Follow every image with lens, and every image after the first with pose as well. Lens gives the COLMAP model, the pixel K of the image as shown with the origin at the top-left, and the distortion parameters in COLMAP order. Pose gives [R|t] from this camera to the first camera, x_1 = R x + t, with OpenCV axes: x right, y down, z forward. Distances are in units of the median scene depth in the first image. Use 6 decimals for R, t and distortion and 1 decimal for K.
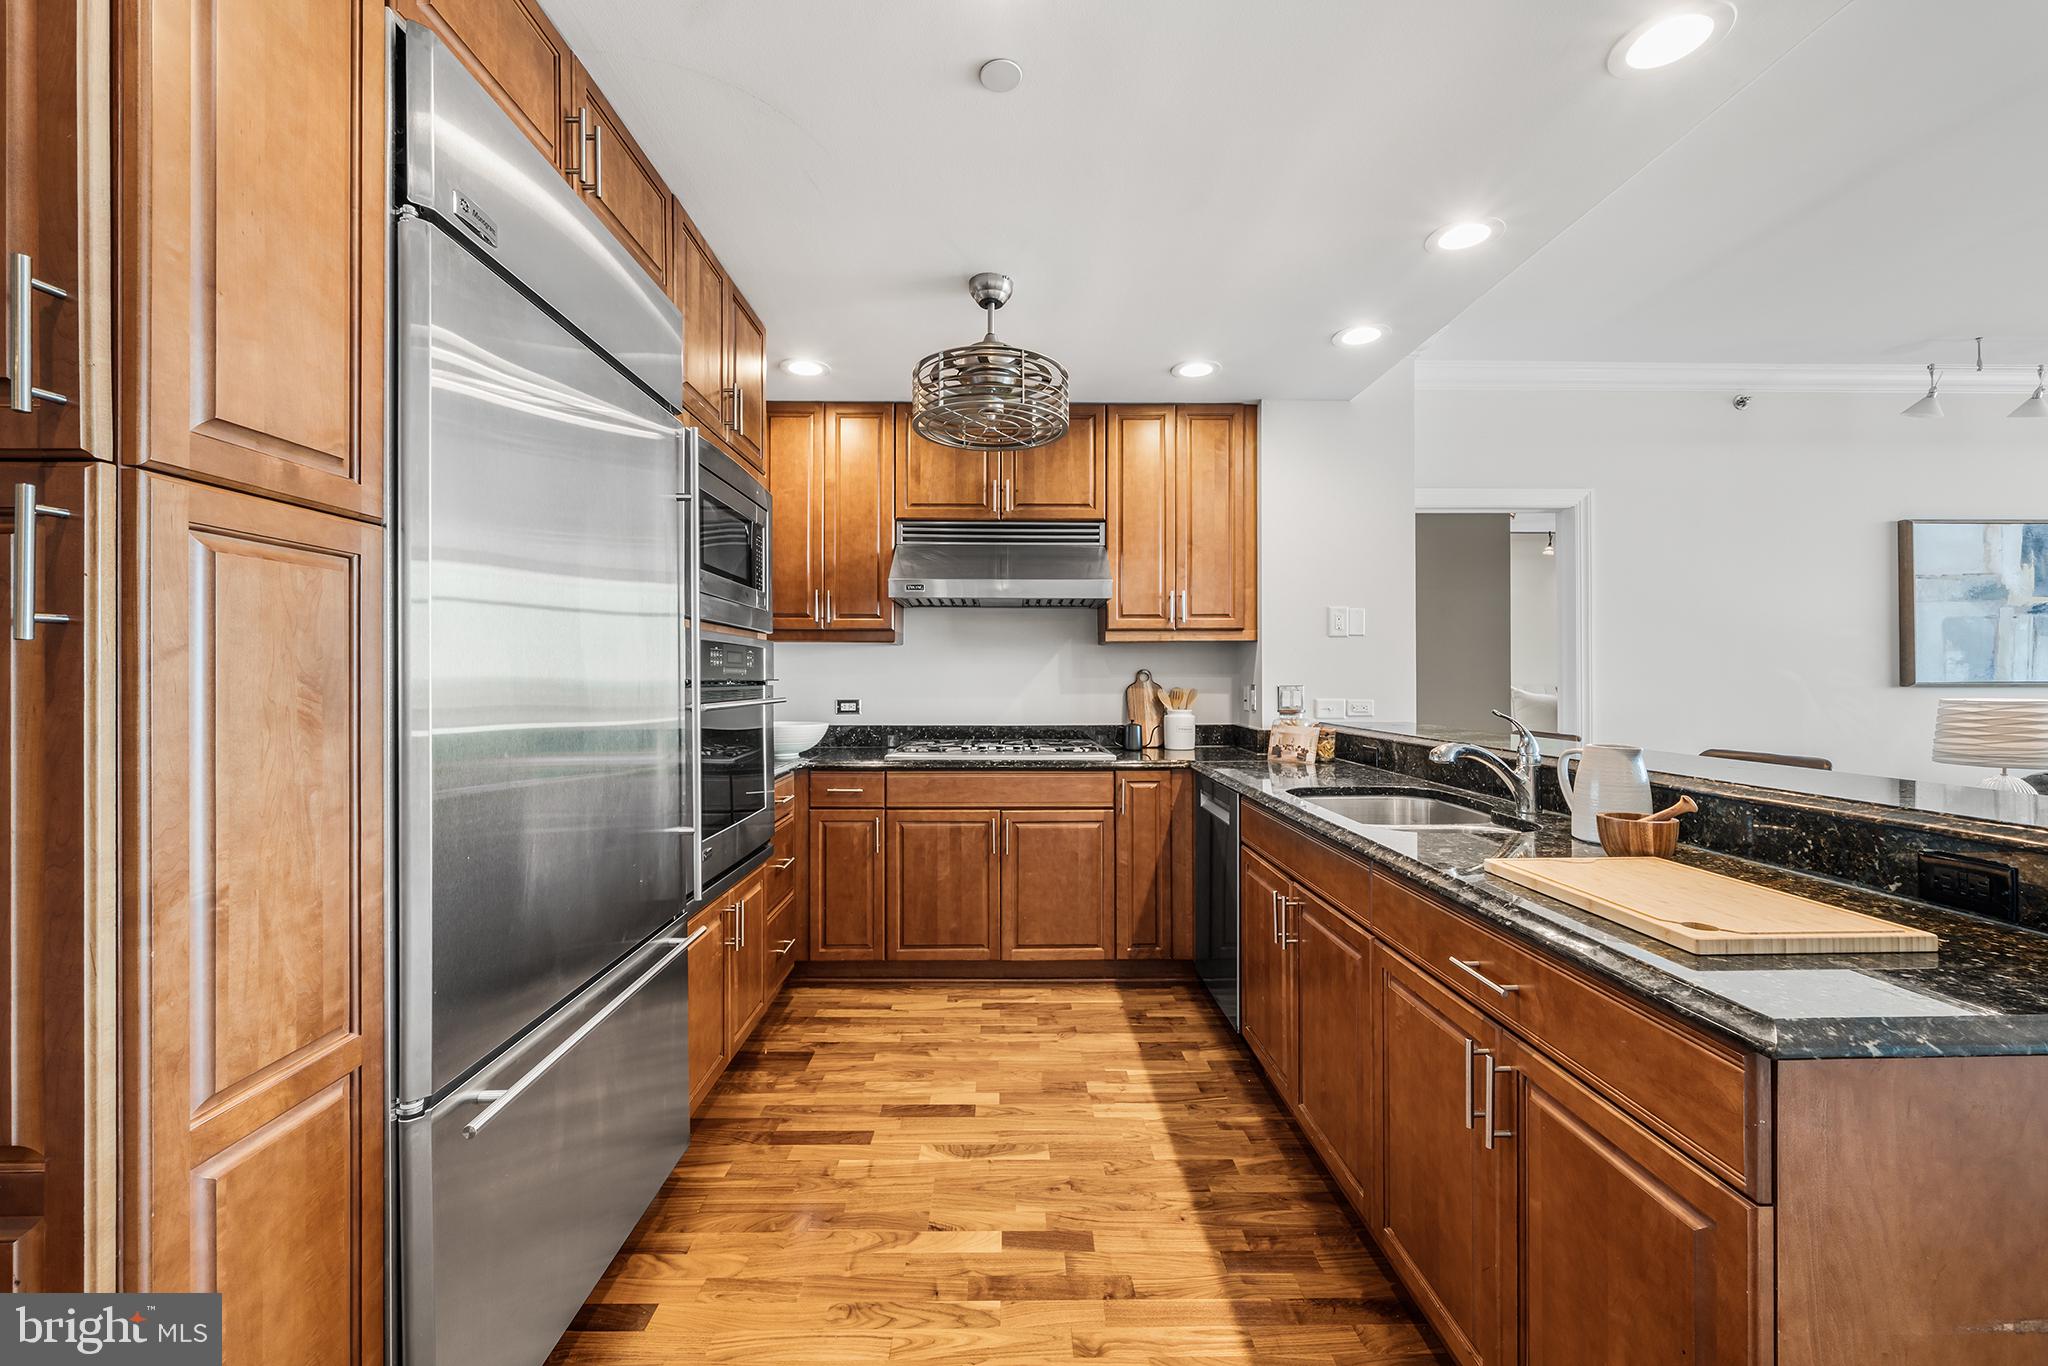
lens RADIAL K [[803.0, 0, 1021.2], [0, 803.0, 681.0], [0, 0, 1]] dist [-0.000392, 0.001090]
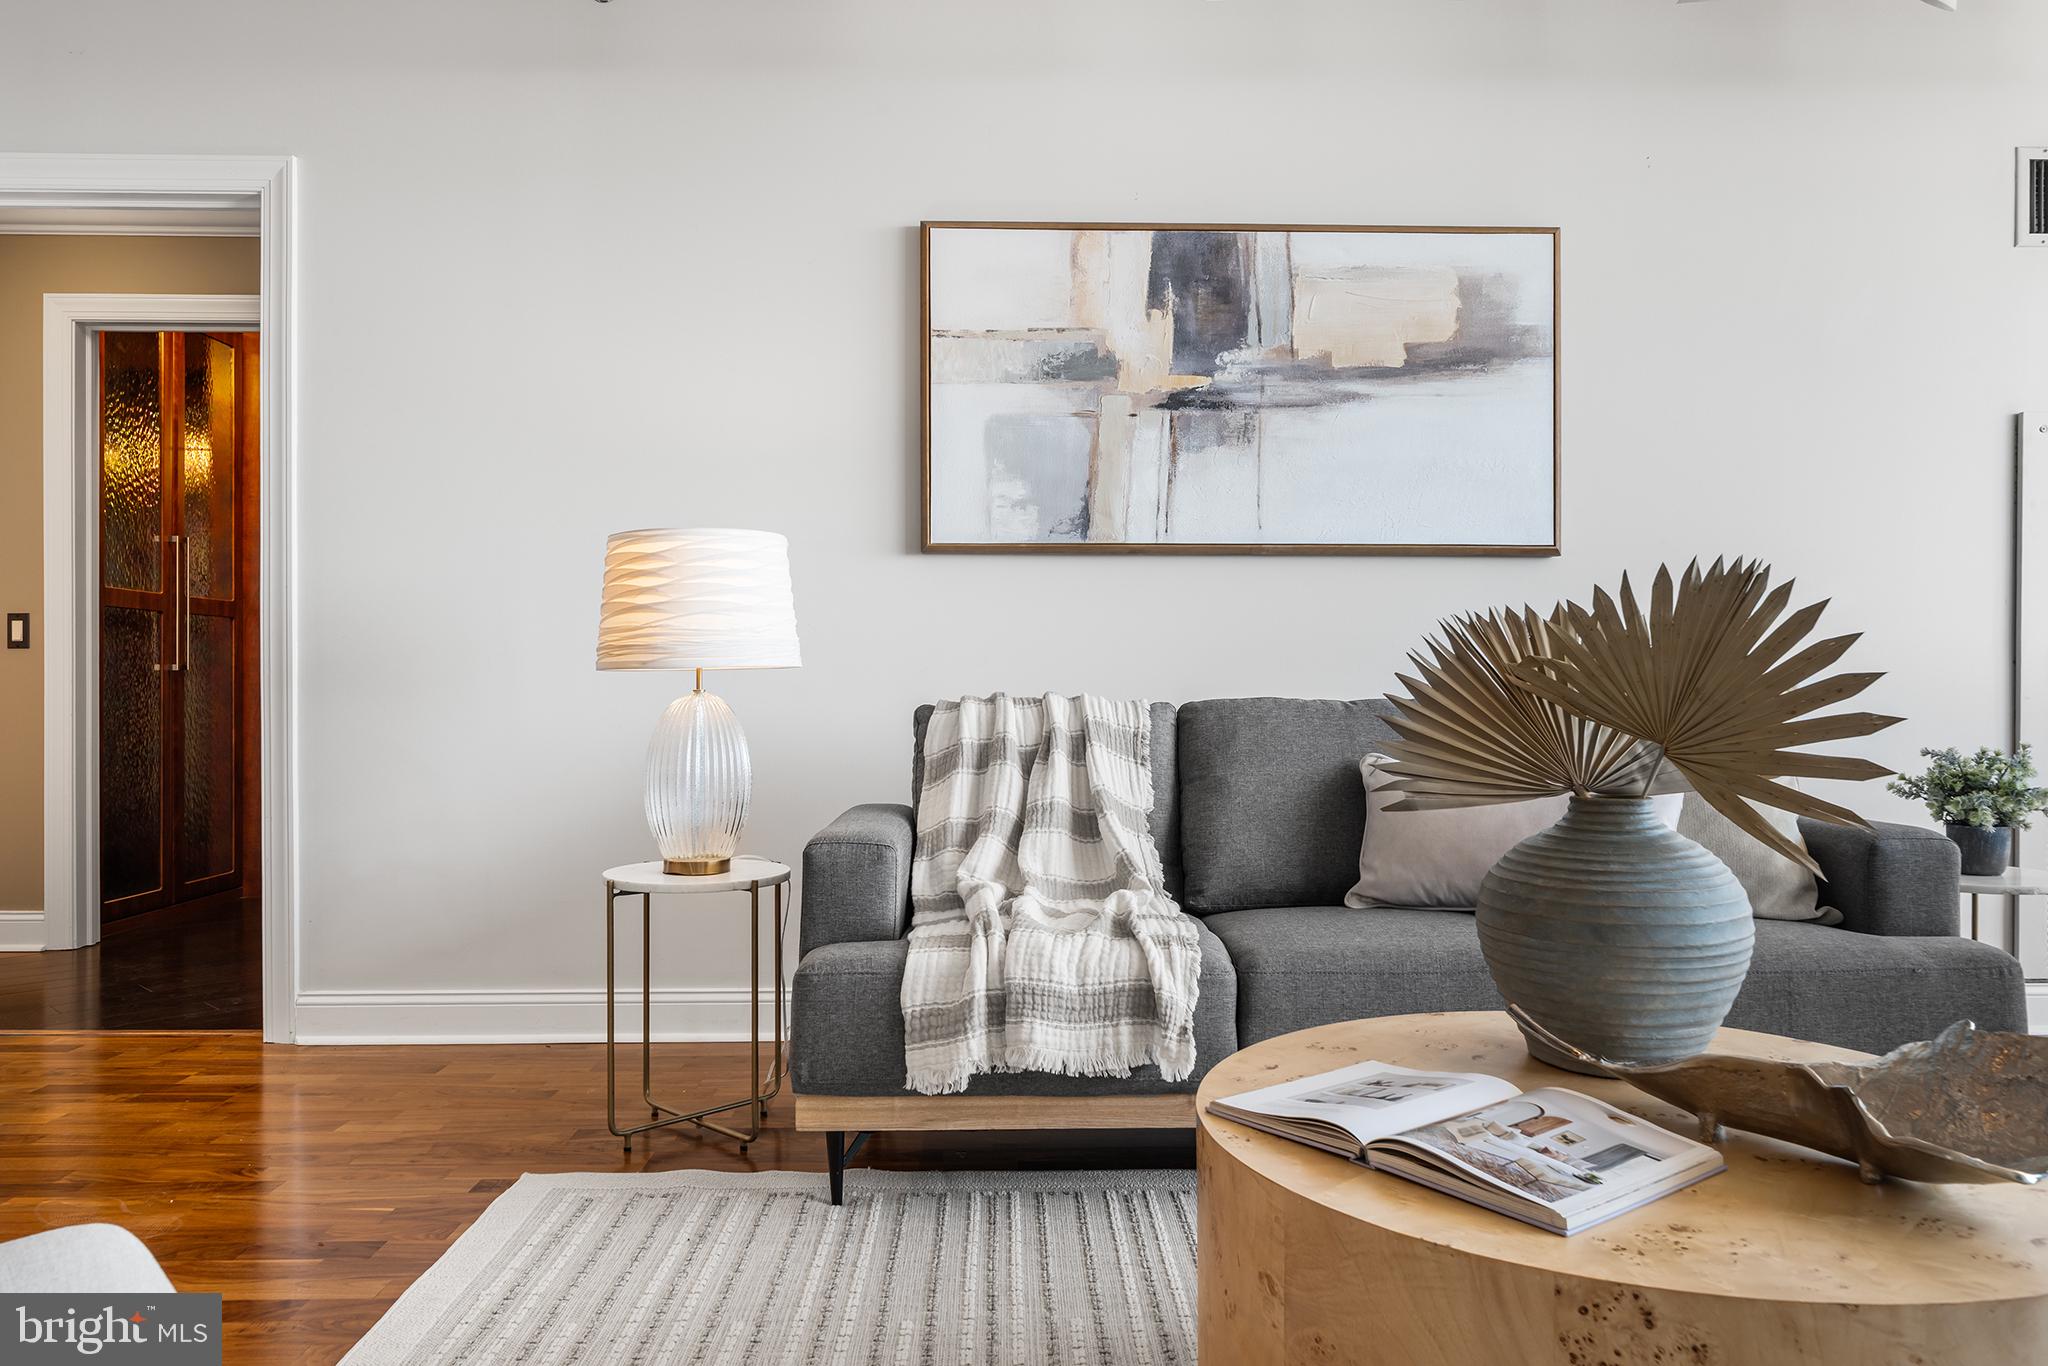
lens RADIAL K [[1392.3, 0, 1014.6], [0, 1392.3, 694.6], [0, 0, 1]] dist [-0.001321, 0.006013]
pose [[0.999998, 0.001471, 0.001421, 1.160020], [-0.001478, 0.999989, 0.004479, 0.092339], [-0.001414, -0.004481, 0.999989, 0.125447]]
